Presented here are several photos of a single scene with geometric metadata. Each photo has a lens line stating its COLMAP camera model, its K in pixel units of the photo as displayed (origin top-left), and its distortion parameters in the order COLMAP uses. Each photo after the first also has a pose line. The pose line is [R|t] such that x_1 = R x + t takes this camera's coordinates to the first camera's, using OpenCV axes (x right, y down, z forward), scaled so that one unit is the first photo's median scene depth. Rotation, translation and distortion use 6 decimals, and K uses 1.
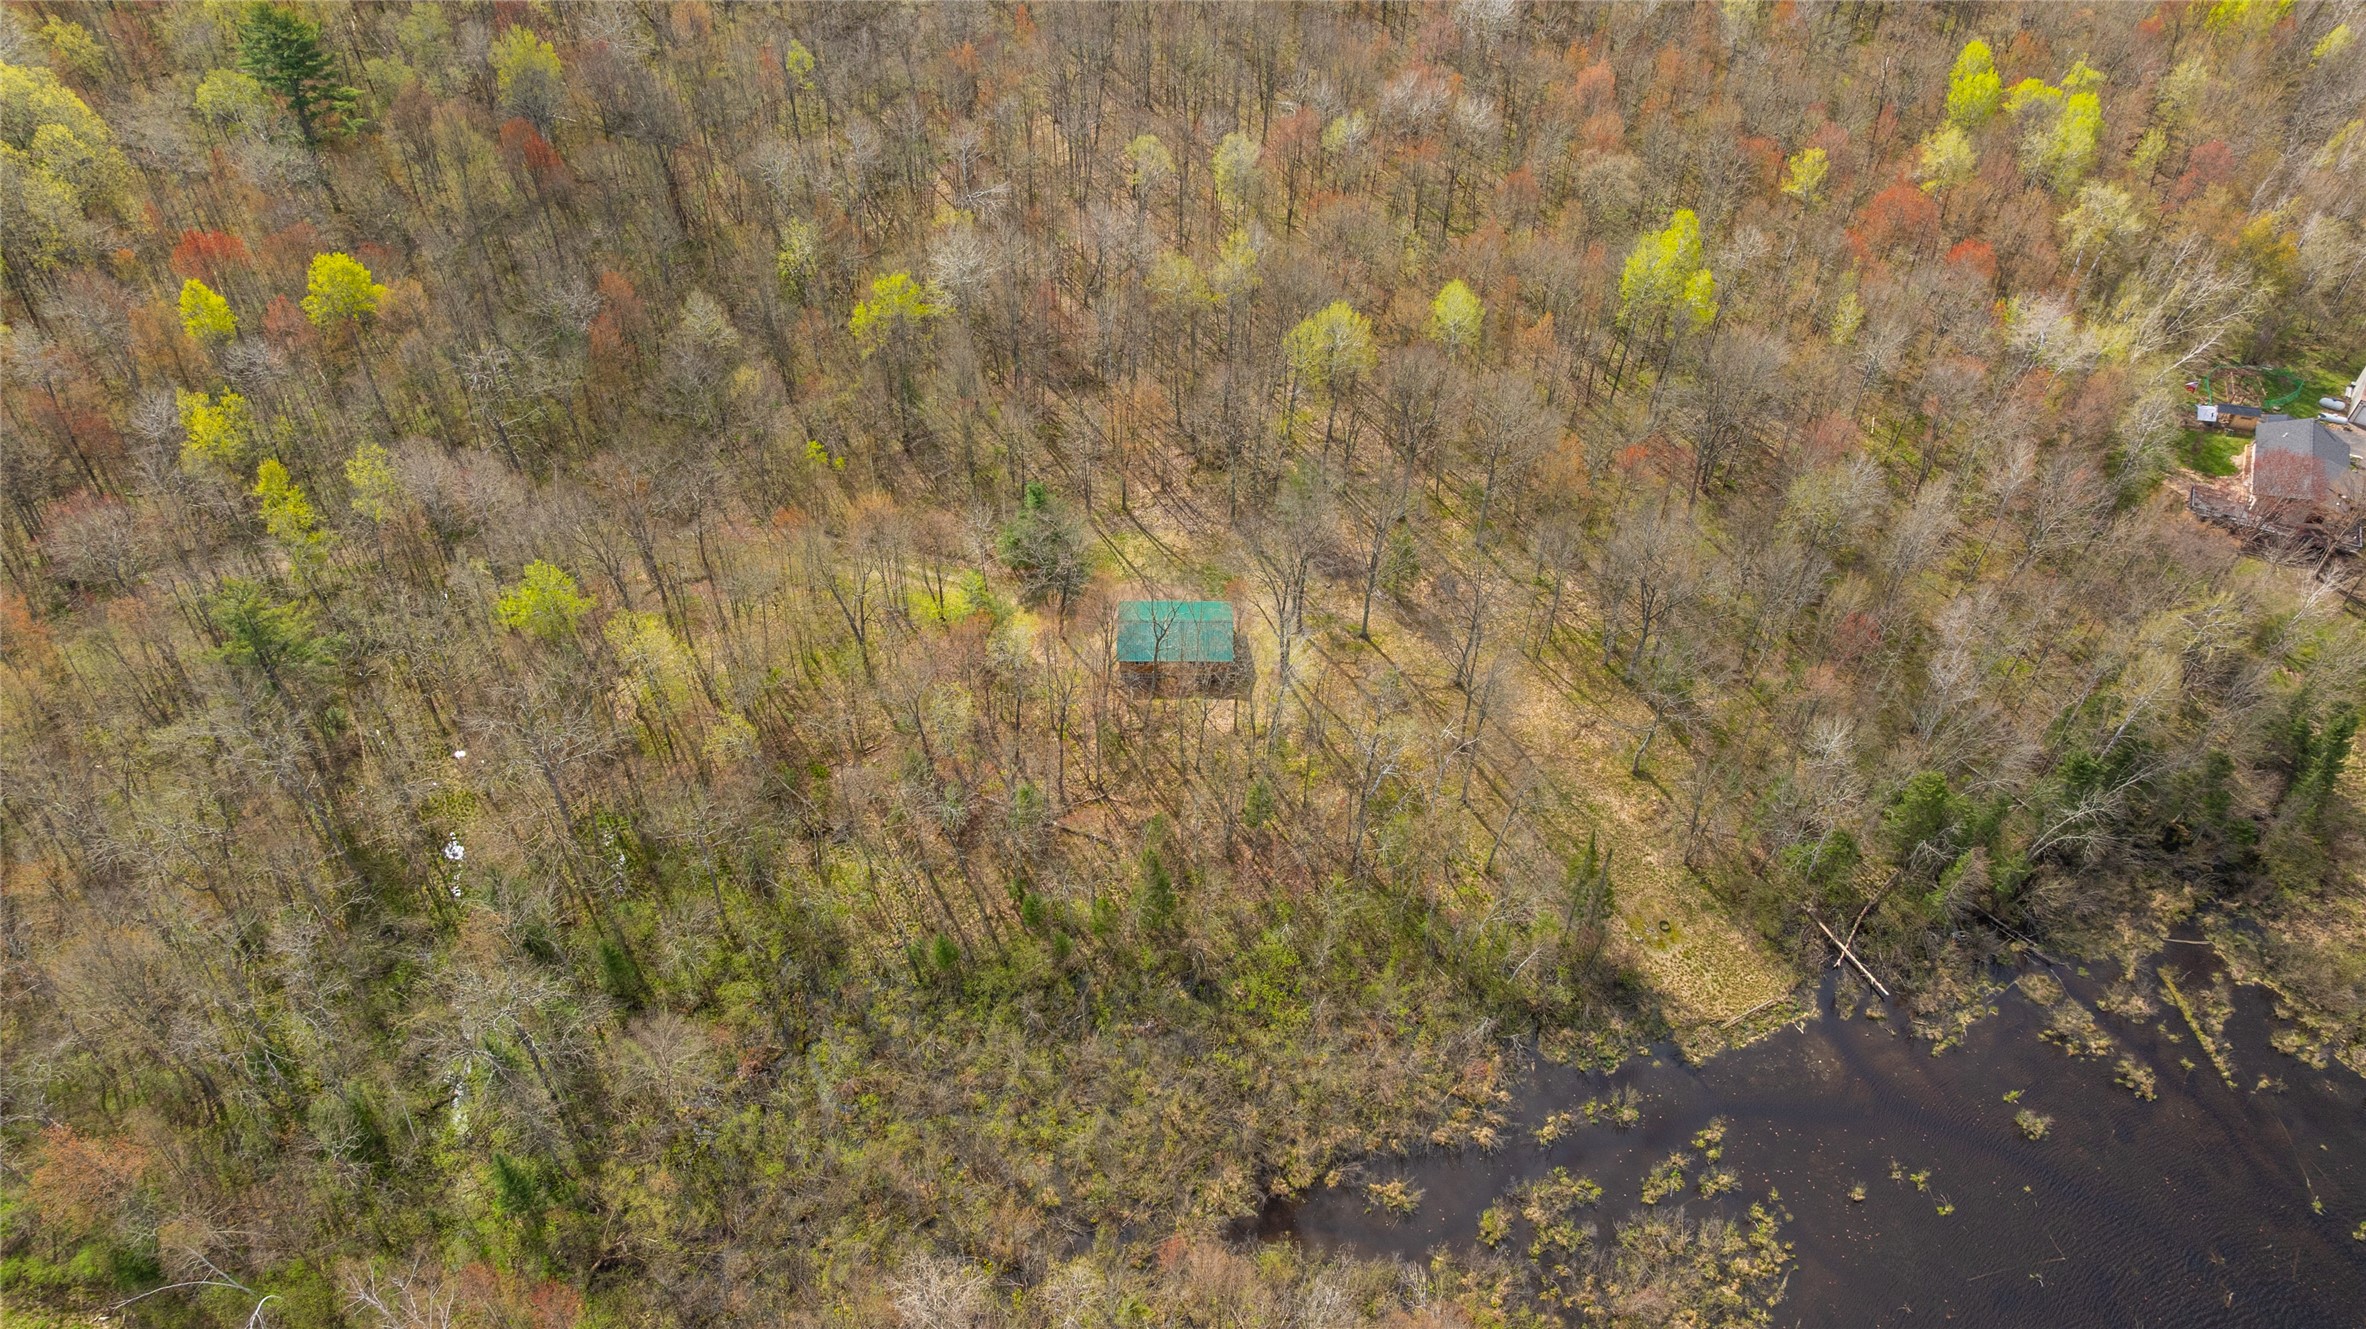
lens RADIAL K [[1694.9, 0, 1187.1], [0, 1694.9, 660.4], [0, 0, 1]] dist [-0.029655, 0.028642]
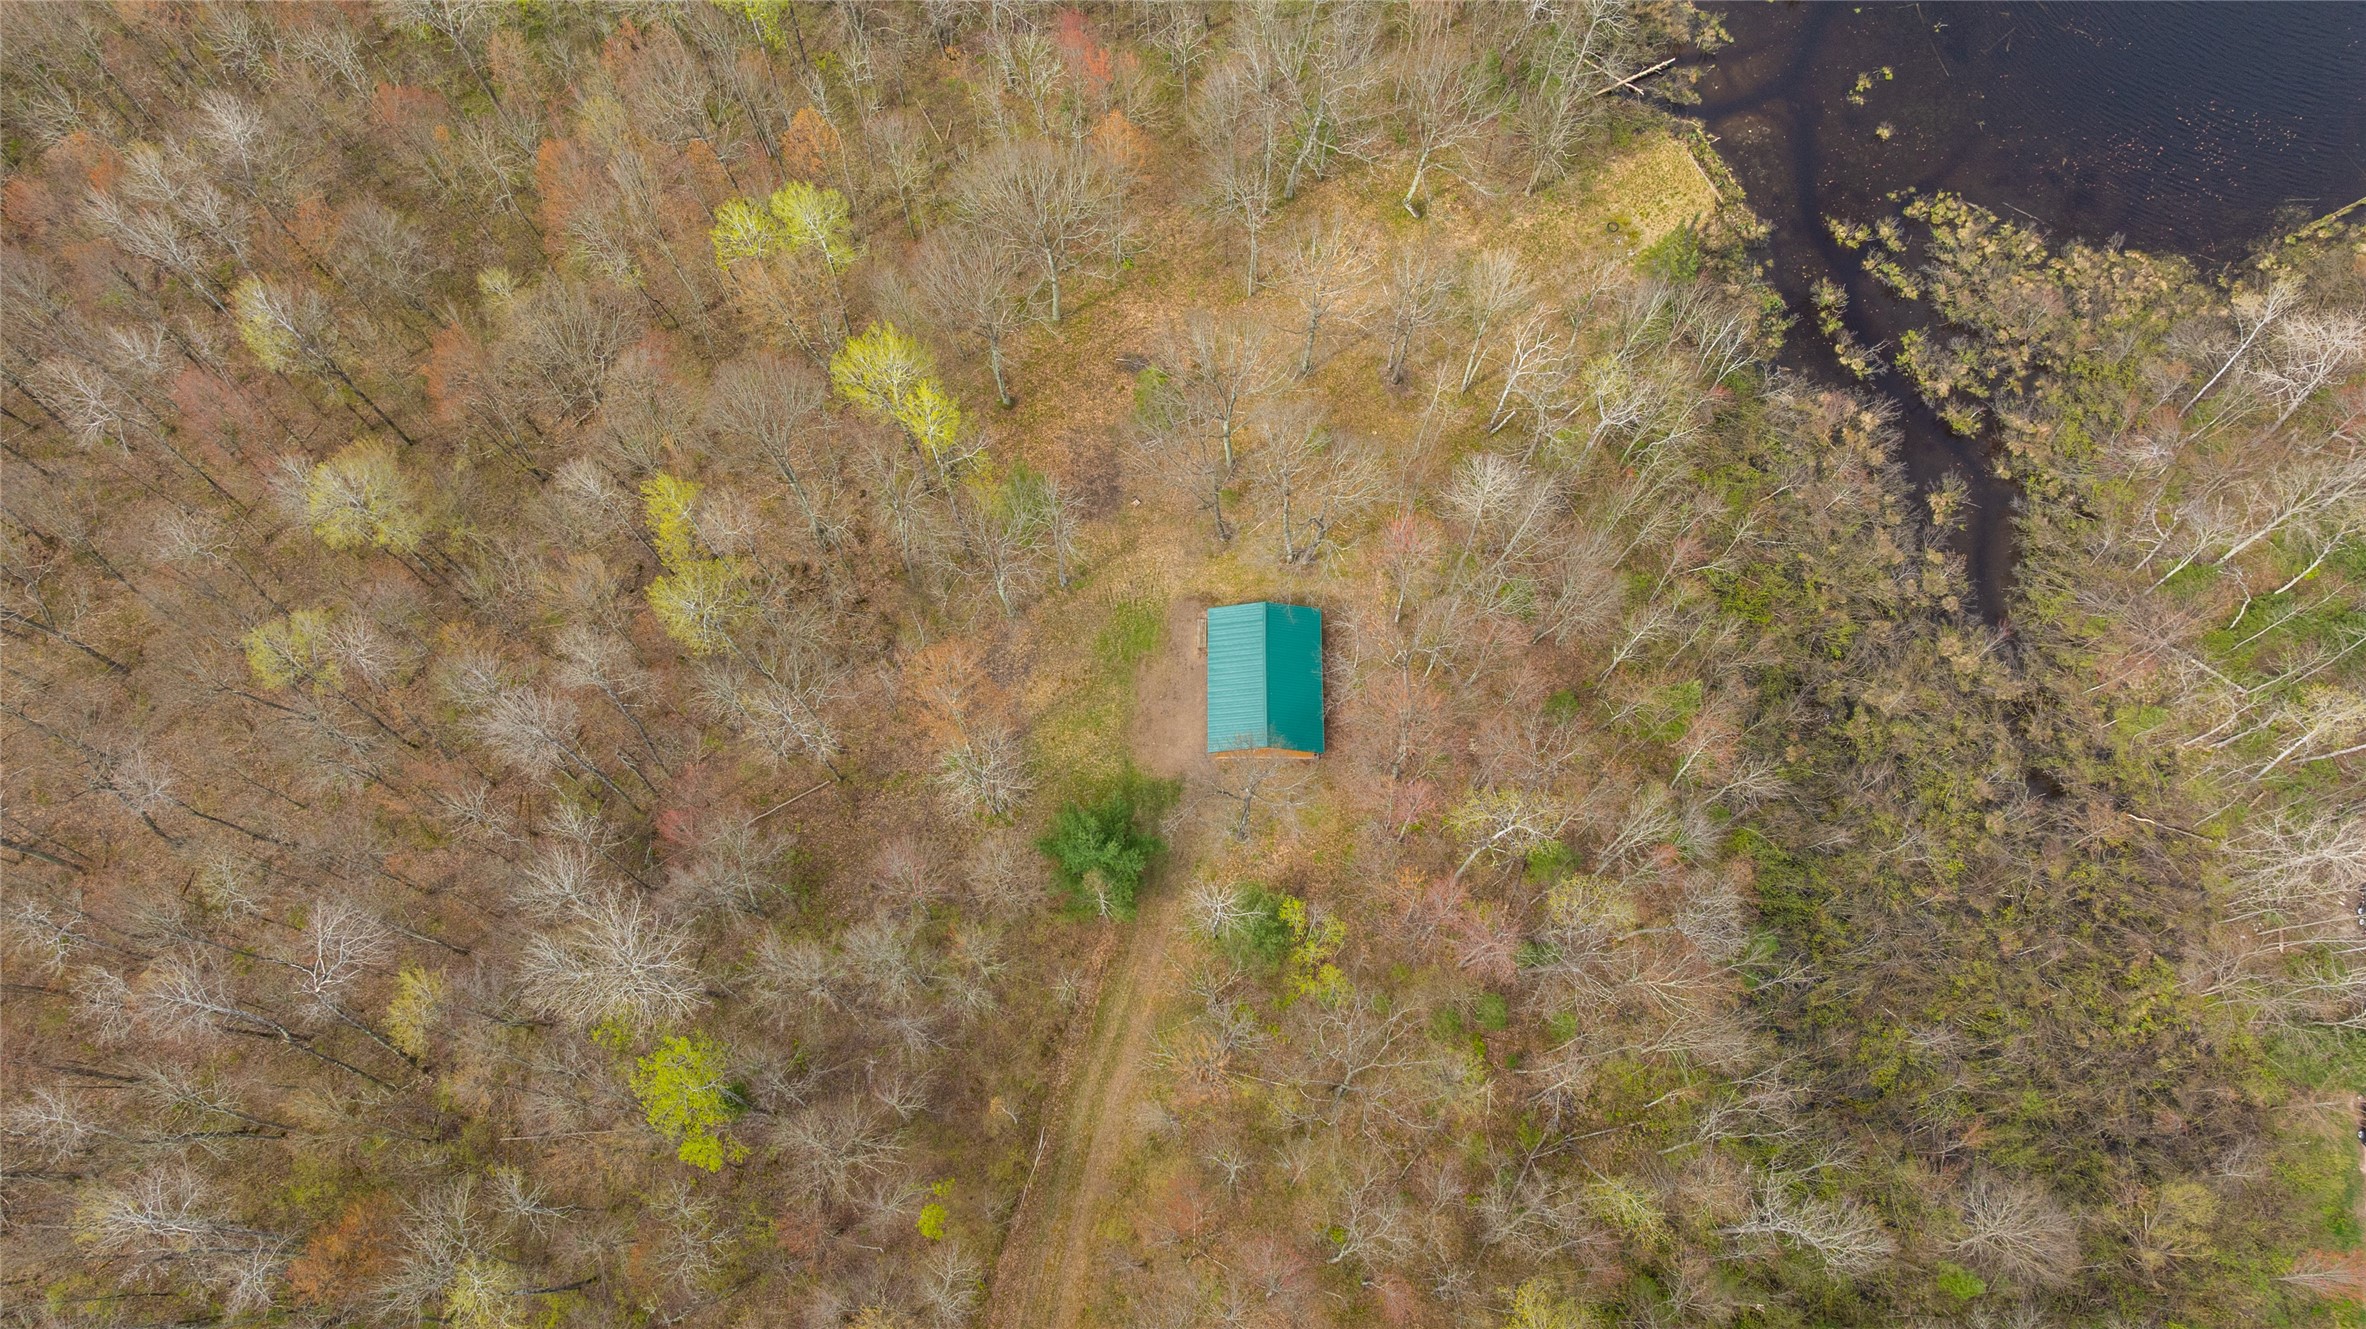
lens RADIAL K [[1694.9, 0, 1181.8], [0, 1694.9, 671.5], [0, 0, 1]] dist [-0.029655, 0.028642]
pose [[-0.003335, -0.949671, 0.313232, -0.277793], [0.694236, 0.223249, 0.684249, -0.646204], [-0.719740, 0.219739, 0.658551, 0.598489]]
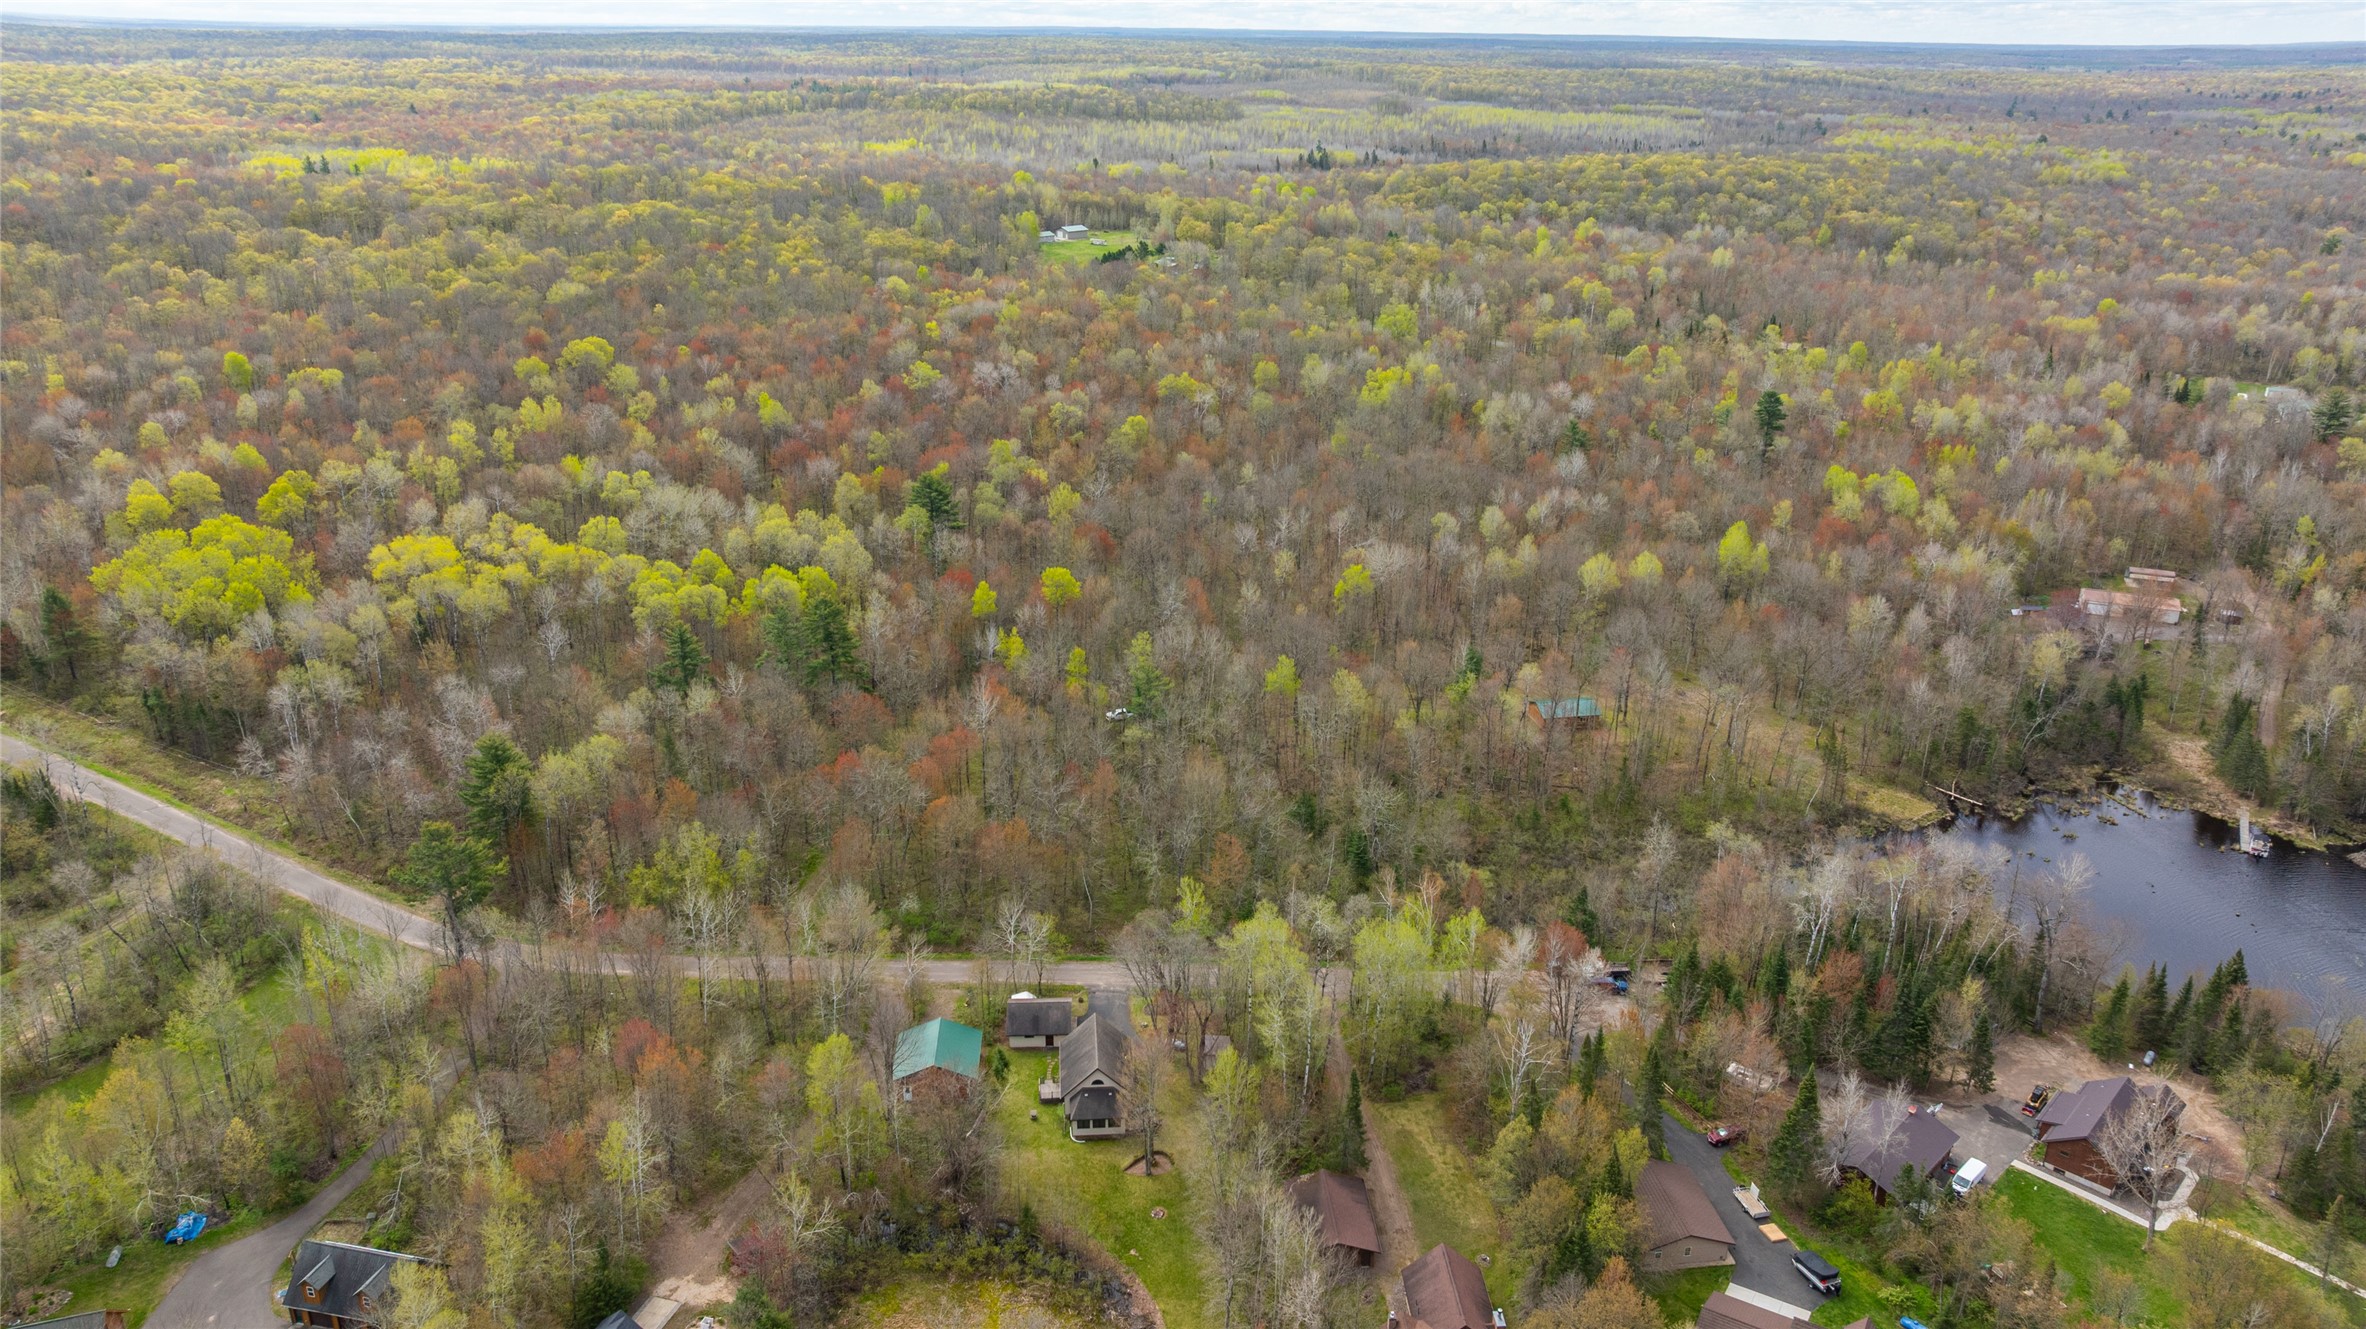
lens RADIAL K [[1694.9, 0, 1189.8], [0, 1694.9, 663.4], [0, 0, 1]] dist [-0.029655, 0.028642]
pose [[0.984570, -0.058310, 0.164989, -0.816079], [0.119489, 0.912845, -0.390430, 0.701826], [-0.127843, 0.404120, 0.905728, -0.746402]]
